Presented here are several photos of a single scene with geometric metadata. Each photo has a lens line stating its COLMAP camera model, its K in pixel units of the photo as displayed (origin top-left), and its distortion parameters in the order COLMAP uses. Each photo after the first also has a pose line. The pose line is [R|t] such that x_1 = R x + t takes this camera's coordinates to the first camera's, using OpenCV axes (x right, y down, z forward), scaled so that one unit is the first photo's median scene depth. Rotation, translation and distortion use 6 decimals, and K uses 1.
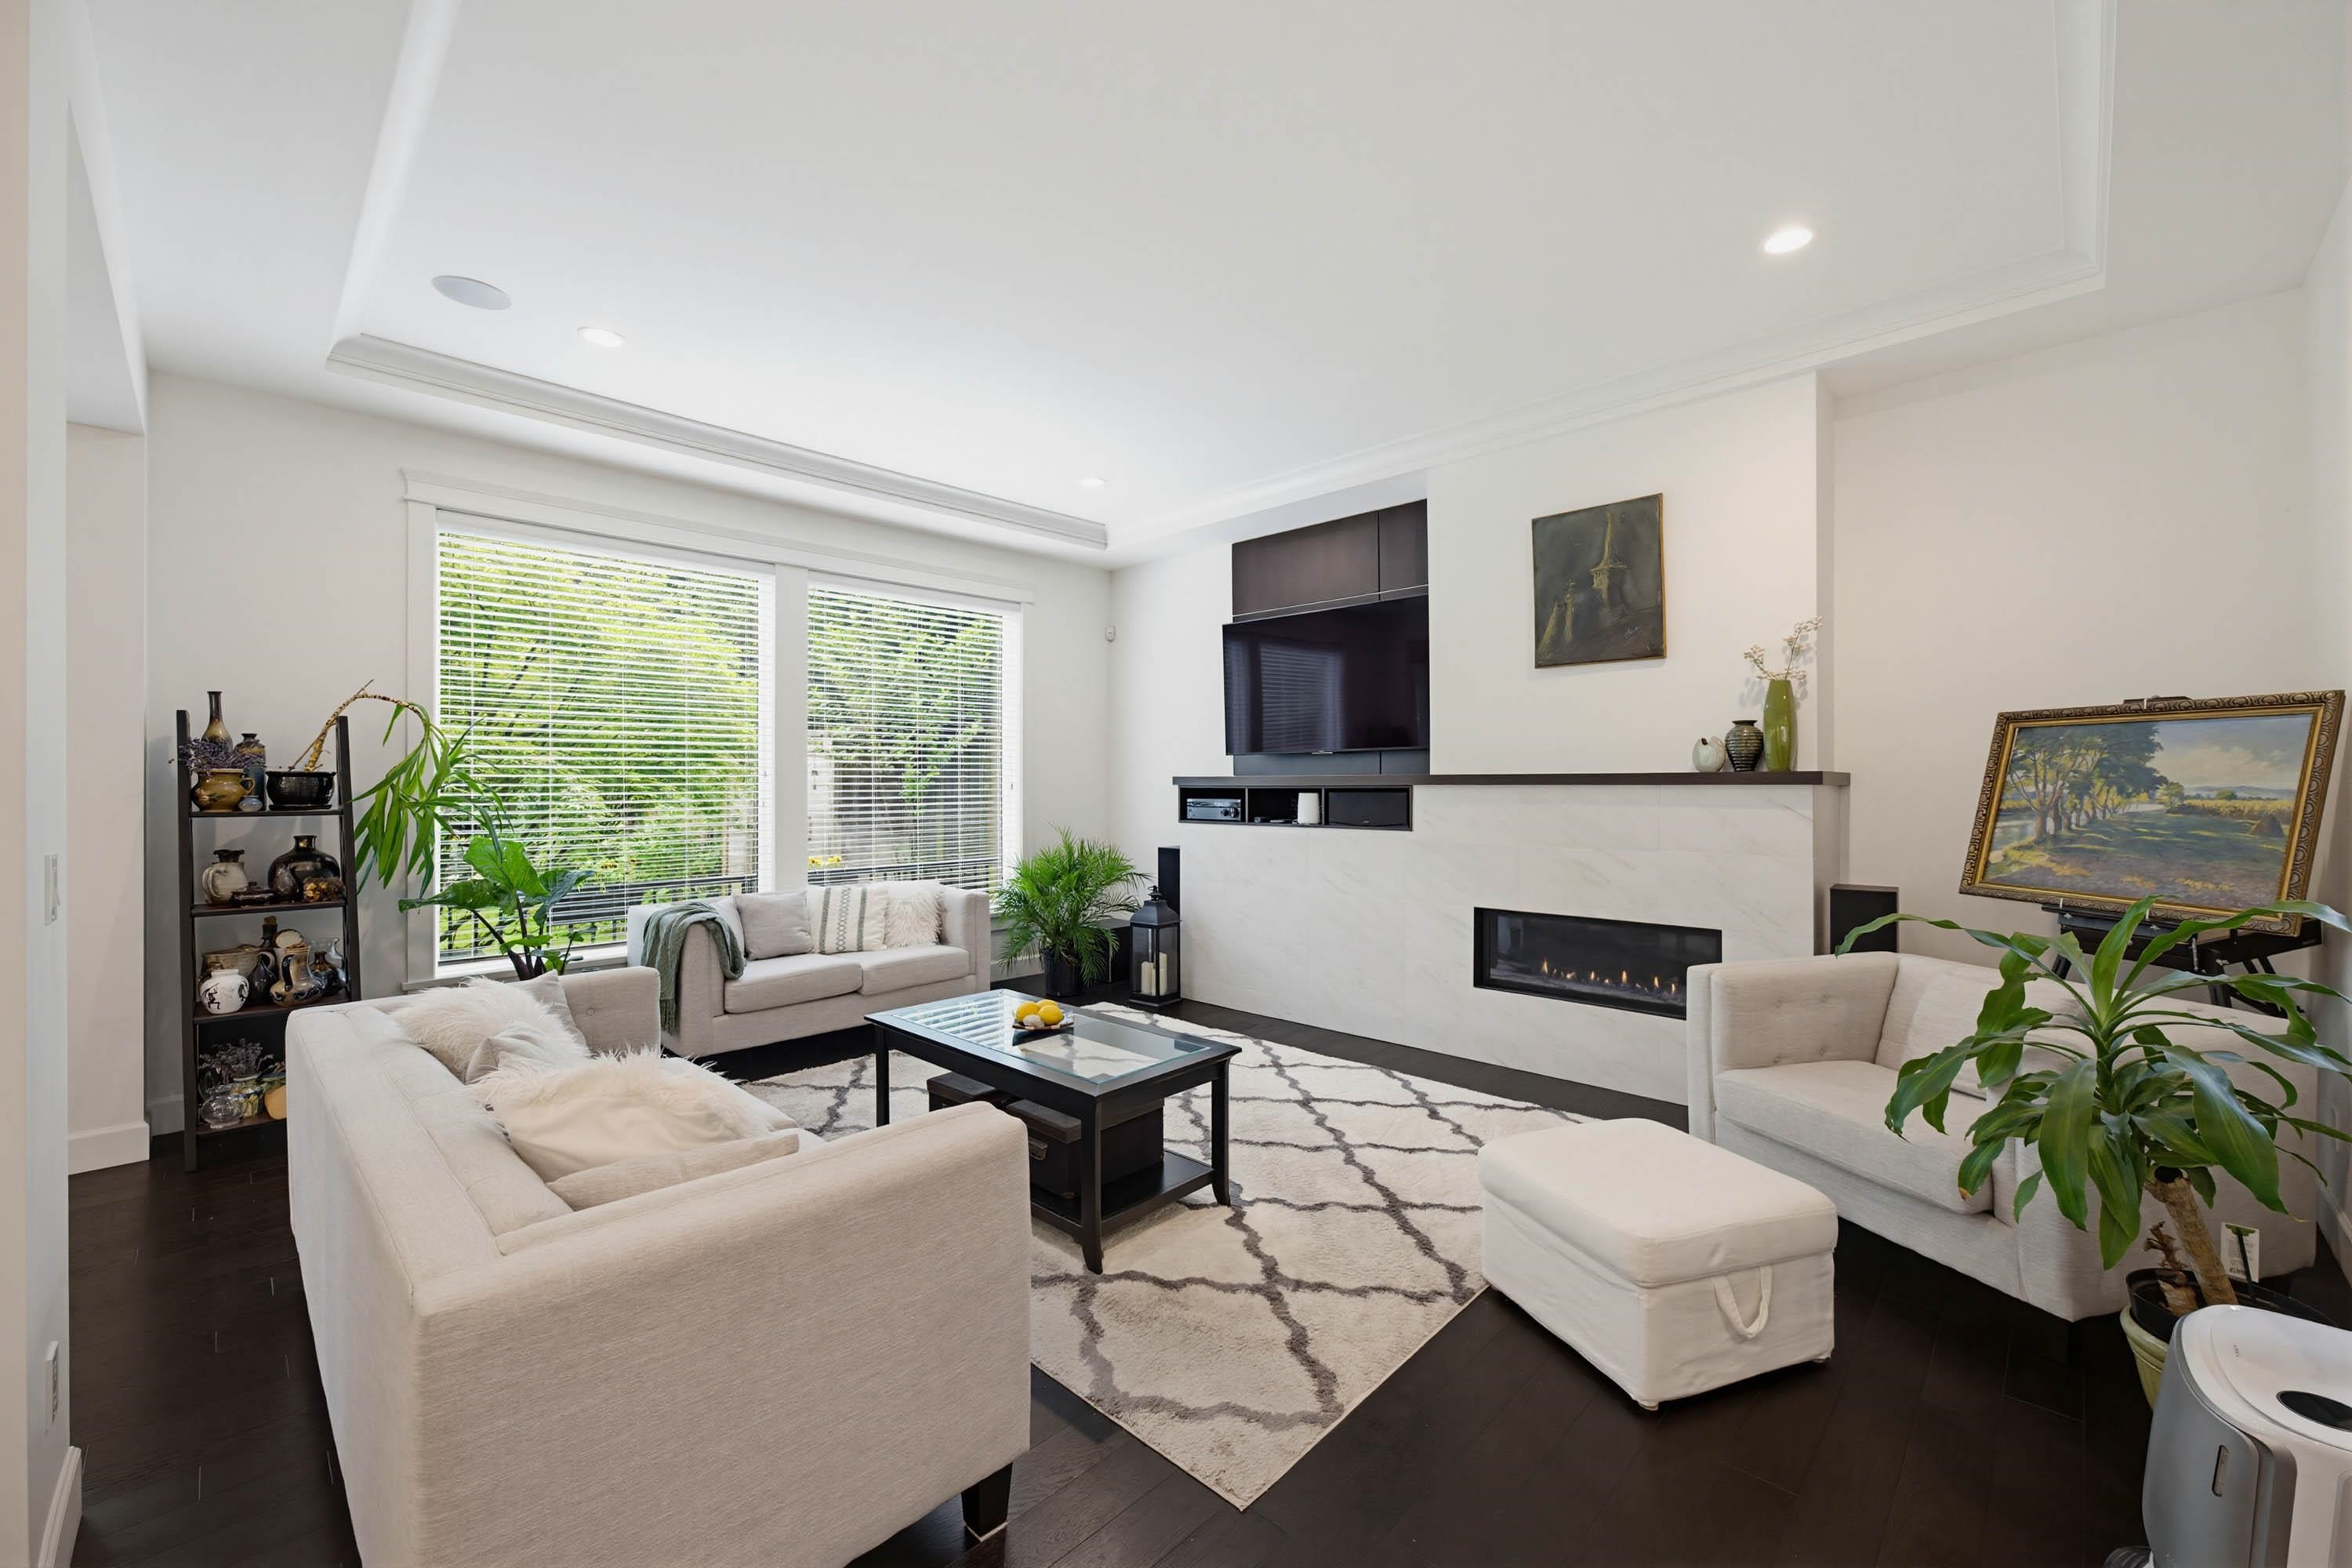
lens RADIAL K [[942.0, 0, 1175.7], [0, 942.0, 783.1], [0, 0, 1]] dist [0.001471, 0.000150]
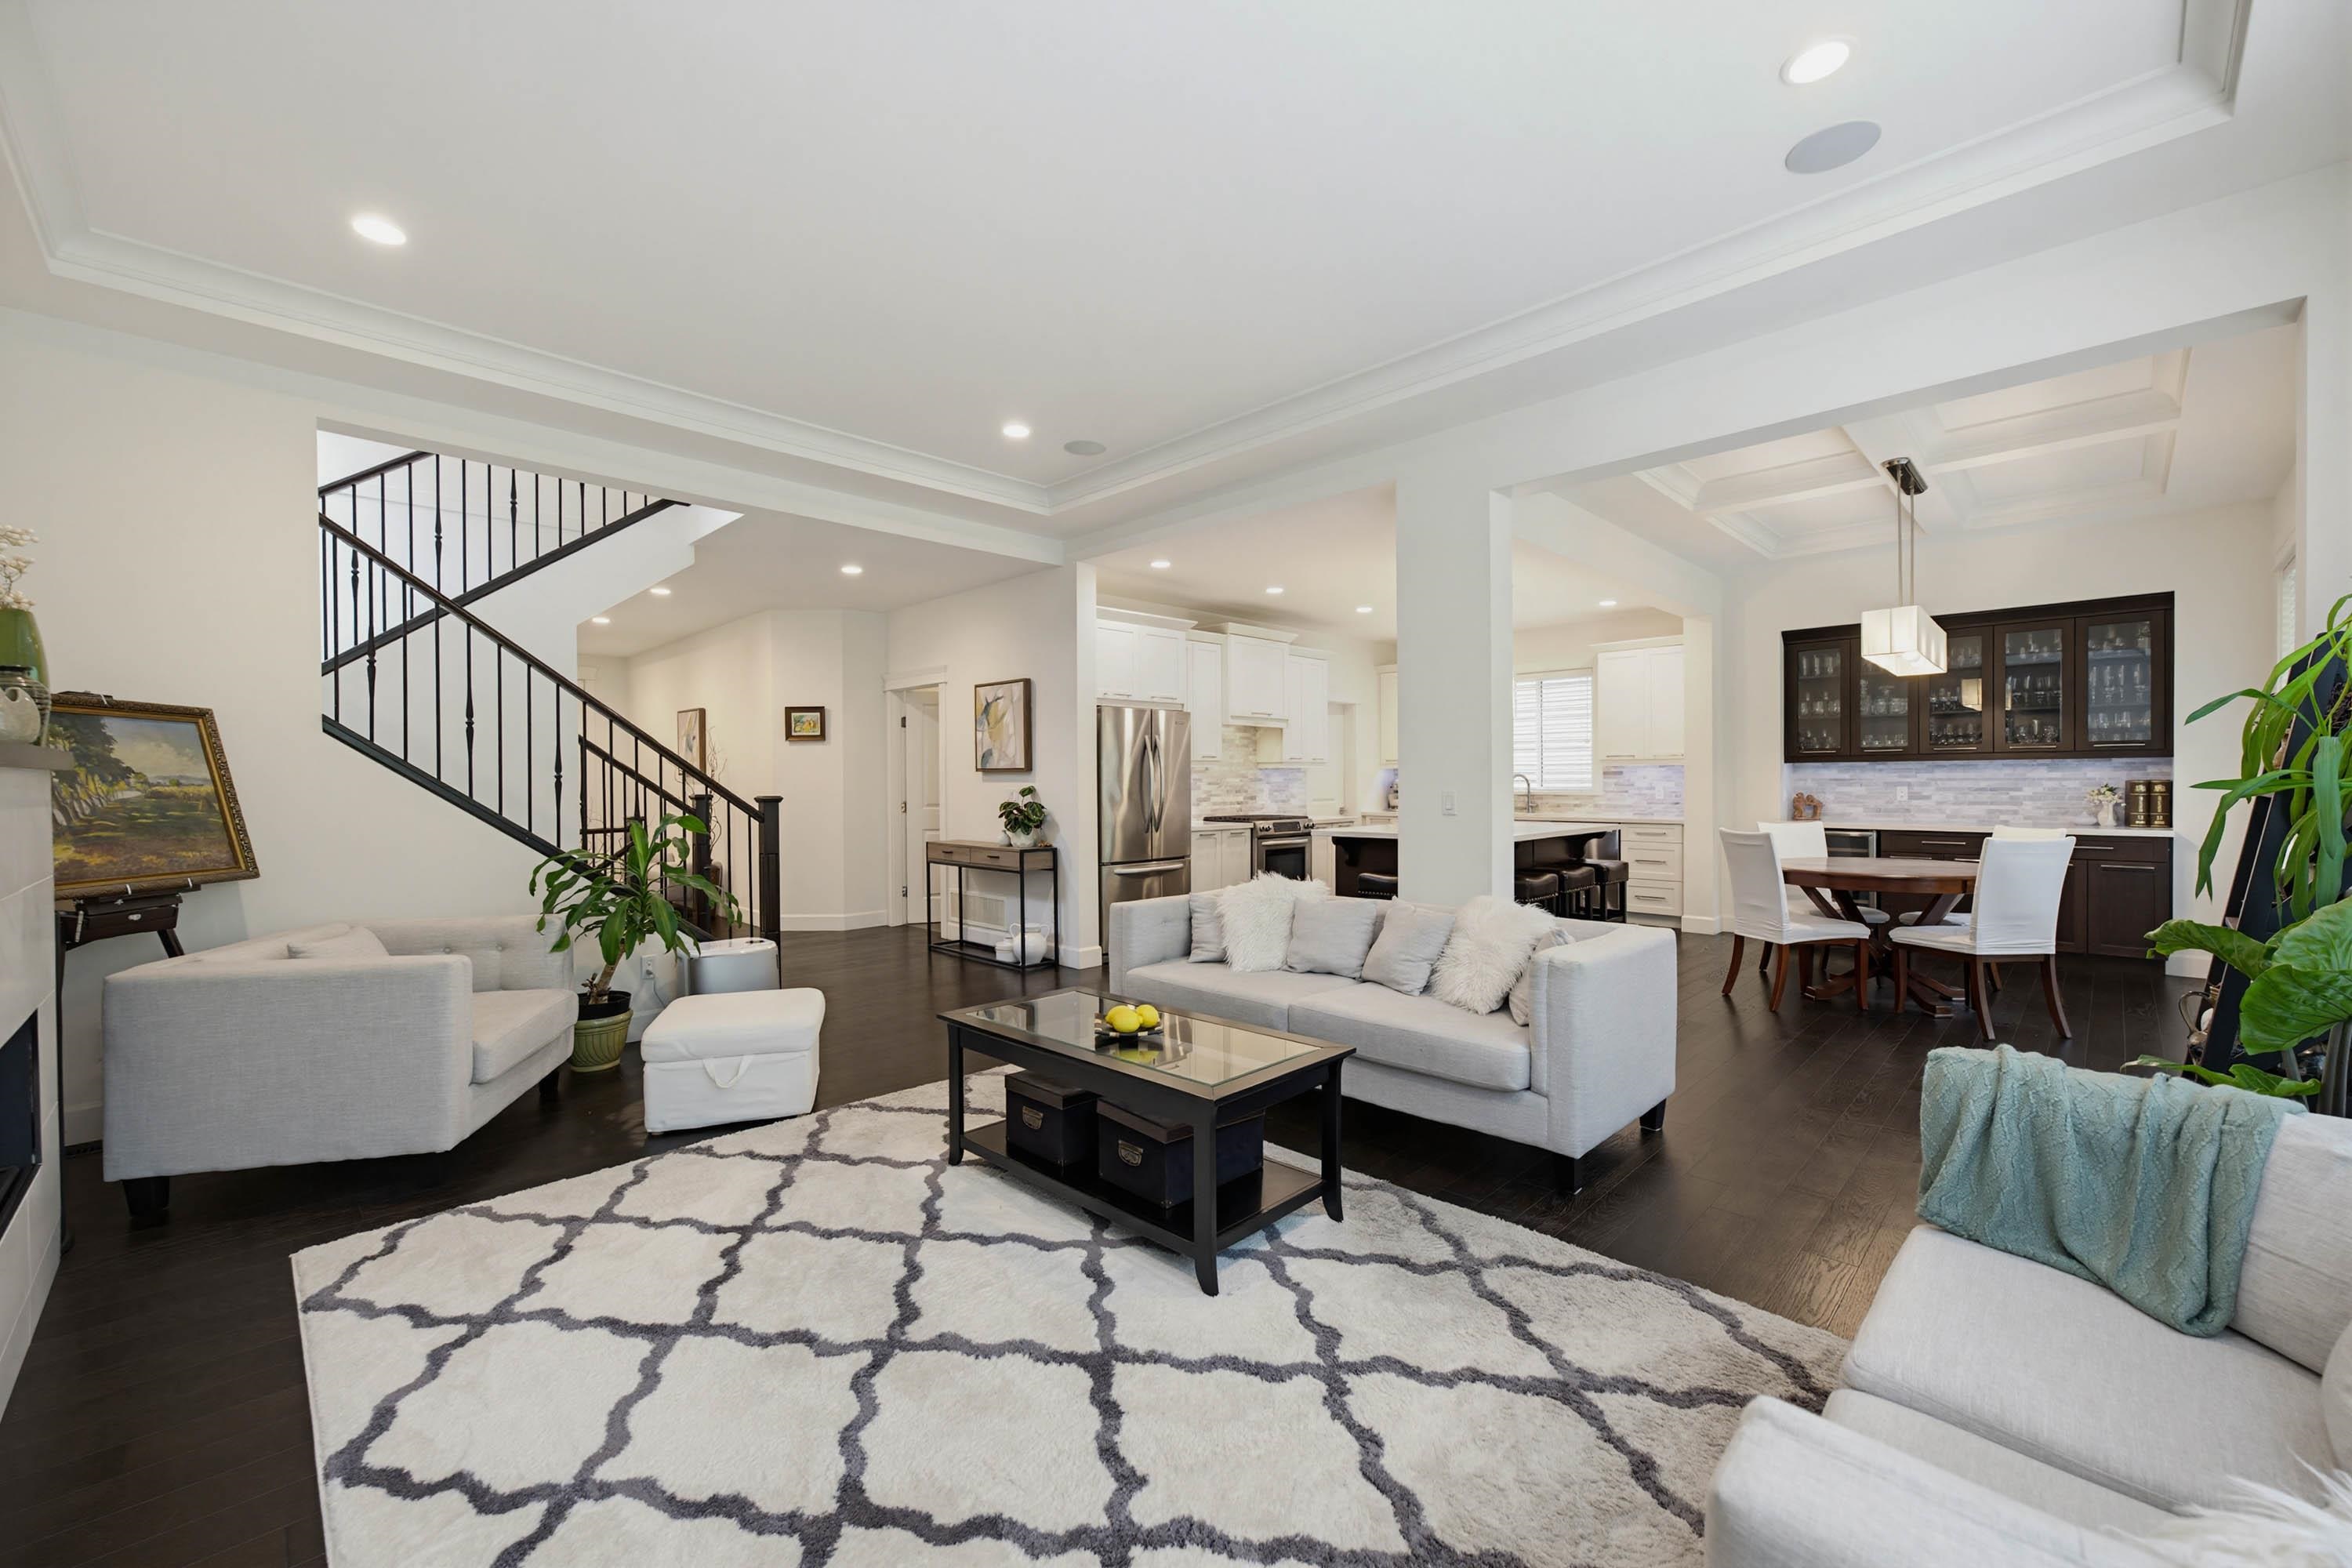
lens RADIAL K [[942.0, 0, 1194.5], [0, 942.0, 782.8], [0, 0, 1]] dist [0.001471, 0.000150]
pose [[-0.999956, 0.009341, 0.000930, -0.209137], [0.009343, 0.999953, 0.002633, 0.019582], [-0.000906, 0.002641, -0.999996, 1.952538]]
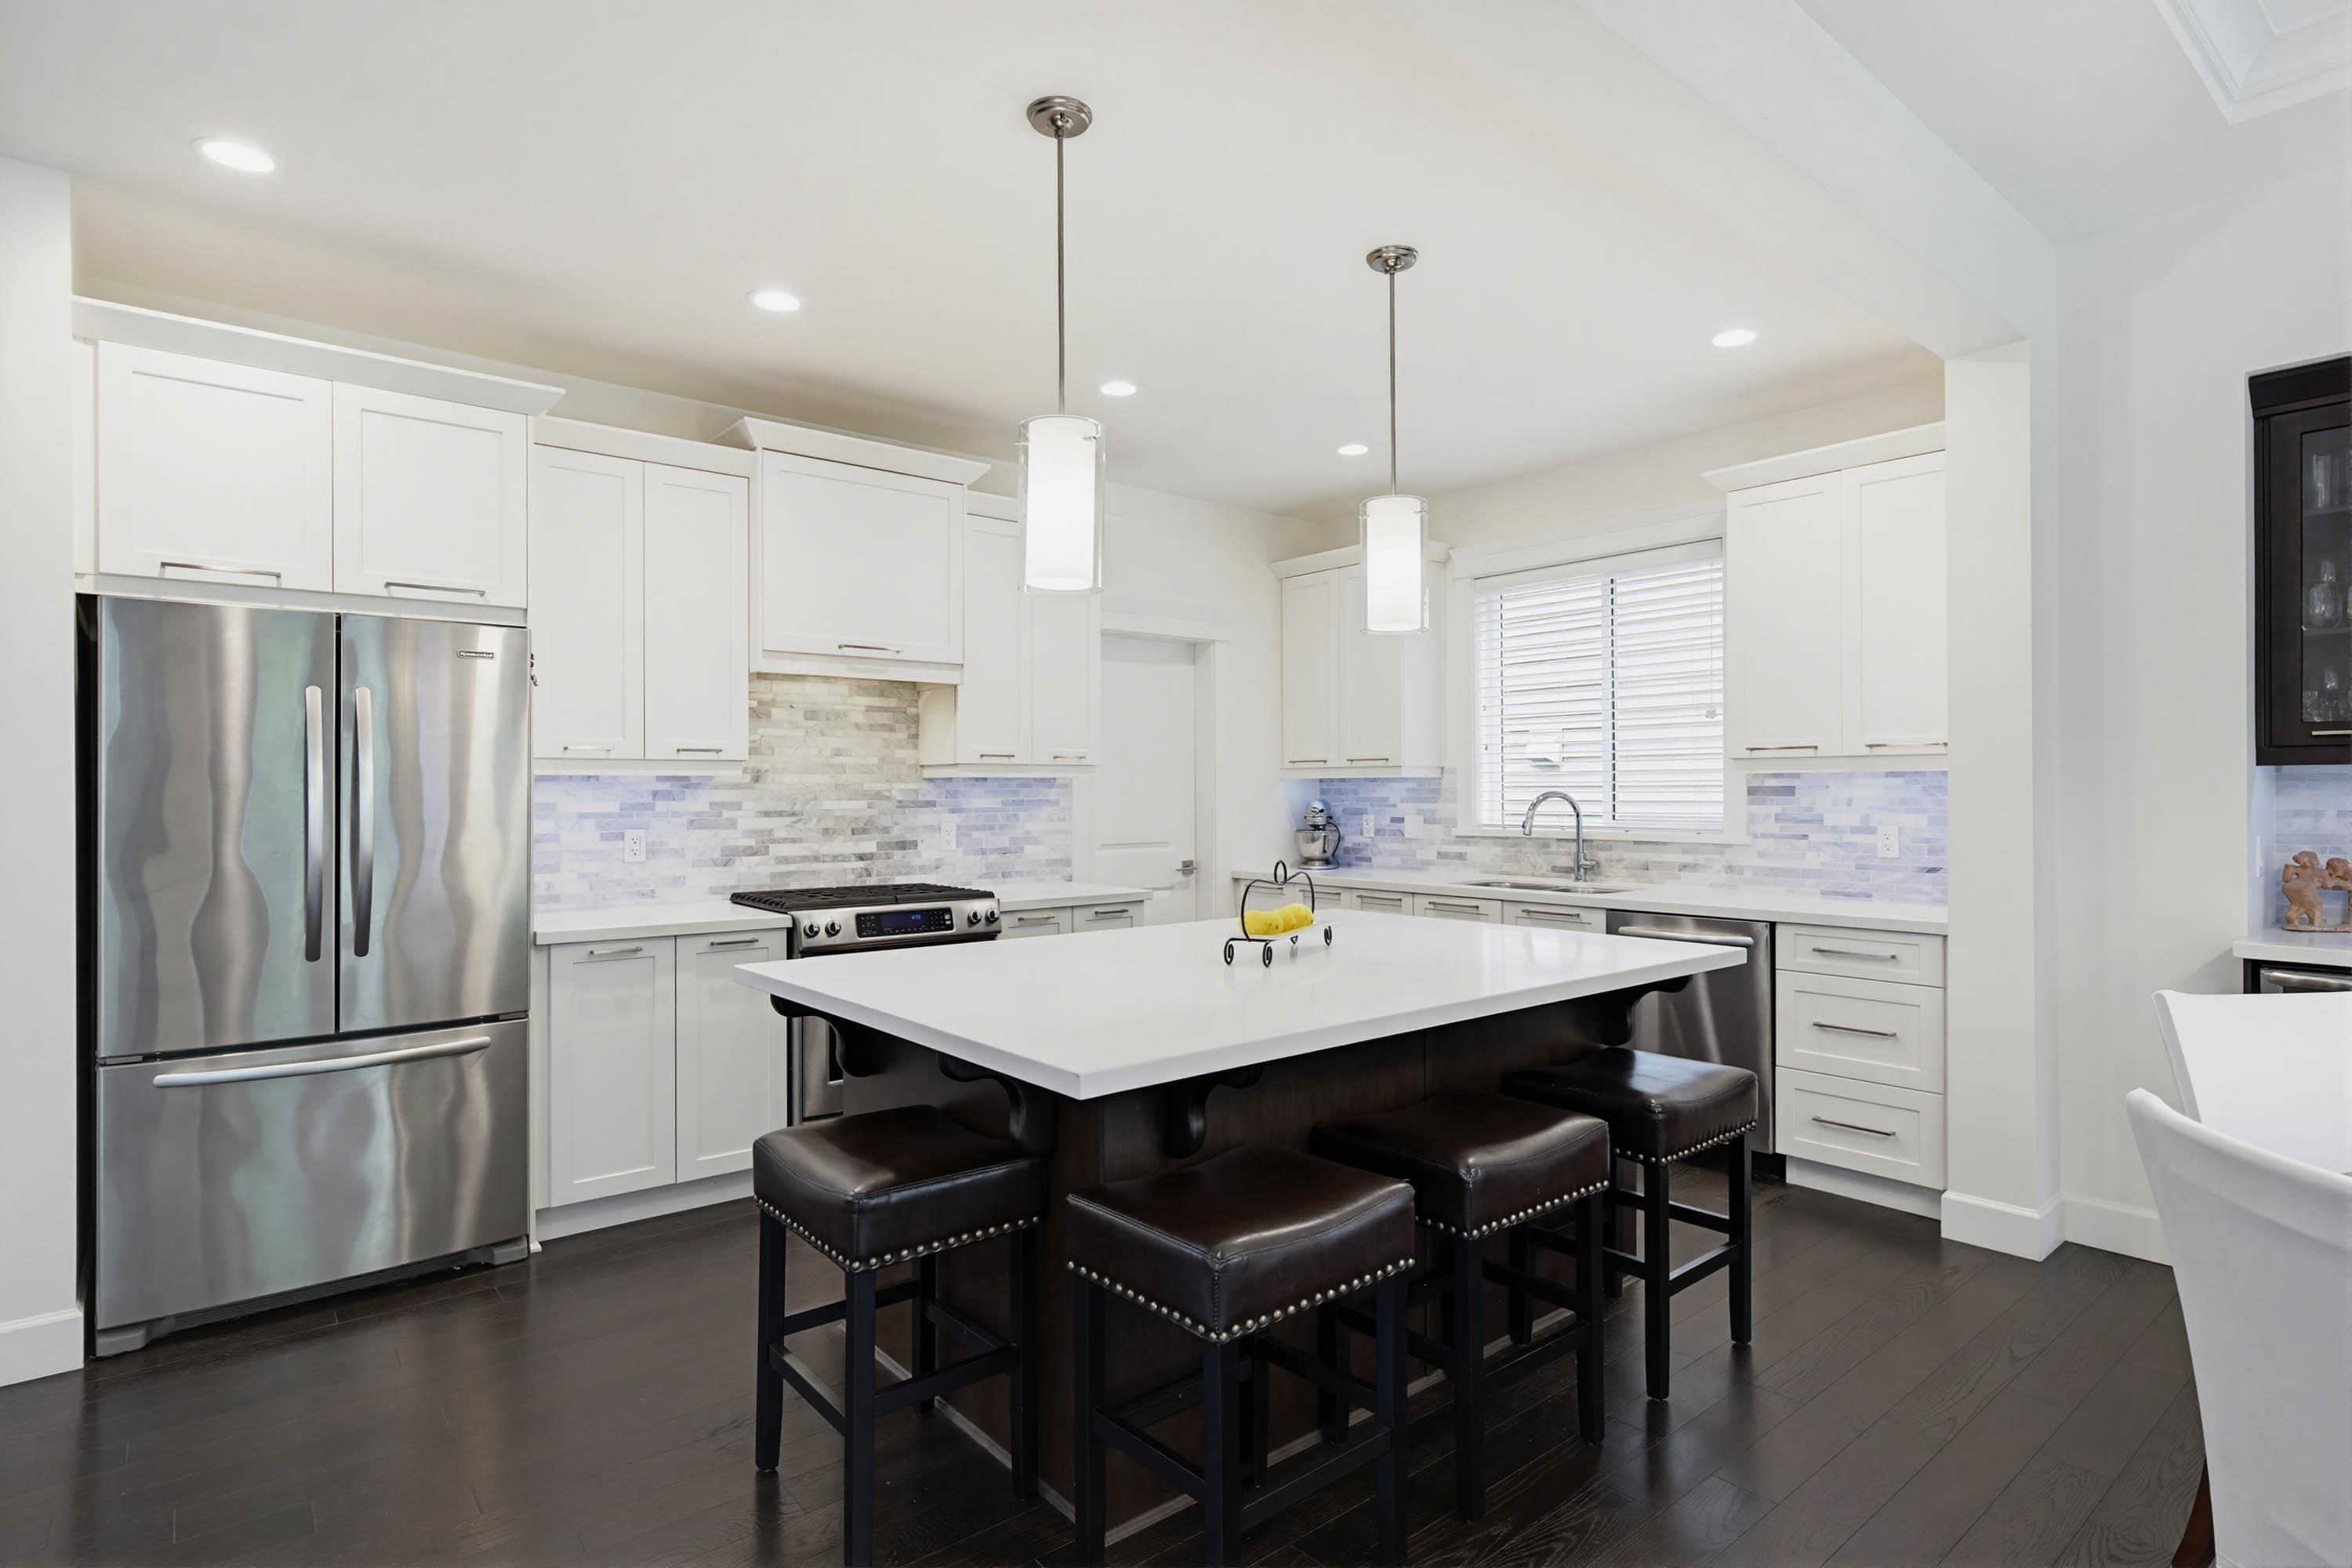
lens RADIAL K [[1213.2, 0, 1157.0], [0, 1213.2, 796.0], [0, 0, 1]] dist [-0.017514, -0.001082]
pose [[-0.992702, 0.006394, 0.120427, -0.904561], [0.006818, 0.999972, 0.003109, 0.005982], [-0.120404, 0.003908, -0.992717, 0.662095]]
